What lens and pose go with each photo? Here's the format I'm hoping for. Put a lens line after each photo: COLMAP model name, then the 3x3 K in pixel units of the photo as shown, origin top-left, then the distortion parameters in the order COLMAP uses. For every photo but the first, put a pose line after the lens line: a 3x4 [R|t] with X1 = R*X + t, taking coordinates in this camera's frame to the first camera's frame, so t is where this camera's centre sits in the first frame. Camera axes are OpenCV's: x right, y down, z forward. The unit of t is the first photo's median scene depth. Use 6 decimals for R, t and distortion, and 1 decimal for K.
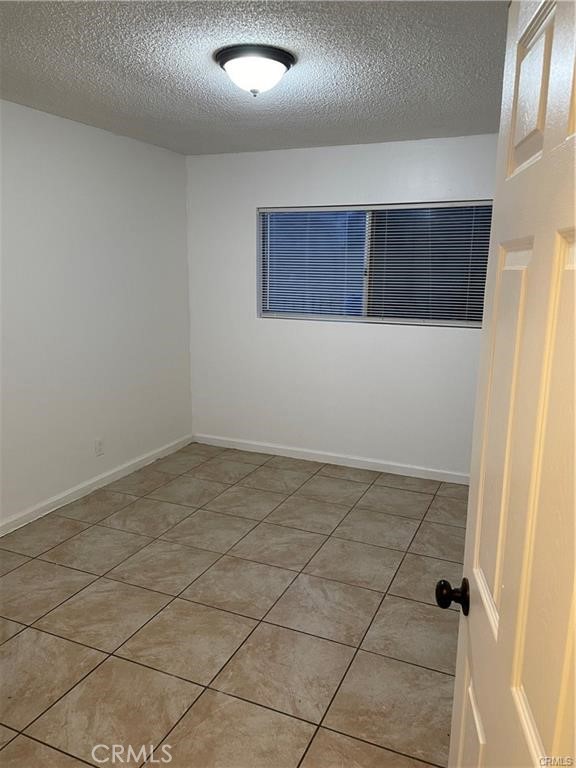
lens RADIAL K [[583.9, 0, 286.2], [0, 583.9, 377.1], [0, 0, 1]] dist [0.115747, -0.118644]
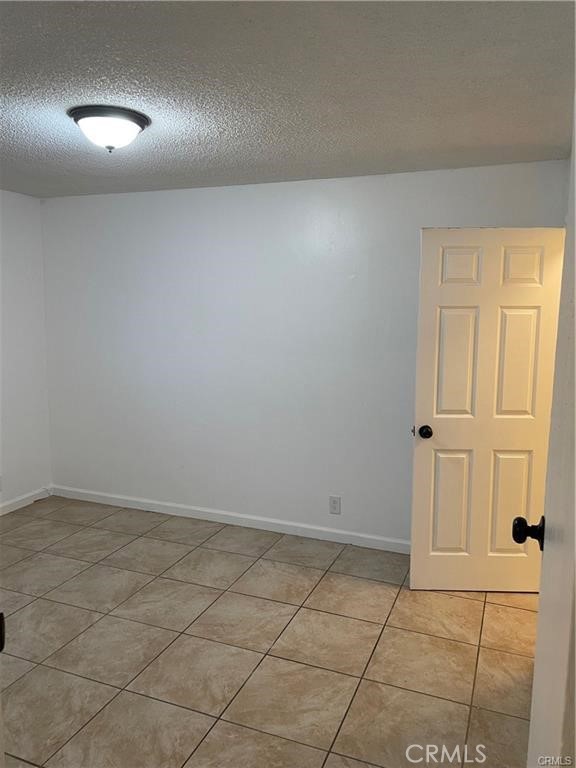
lens RADIAL K [[583.9, 0, 286.2], [0, 583.9, 377.1], [0, 0, 1]] dist [0.115747, -0.118644]
pose [[-0.042742, -0.129326, 0.990681, -1.088470], [0.175308, 0.975231, 0.134873, -0.167054], [-0.983585, 0.179439, -0.019011, 0.750867]]
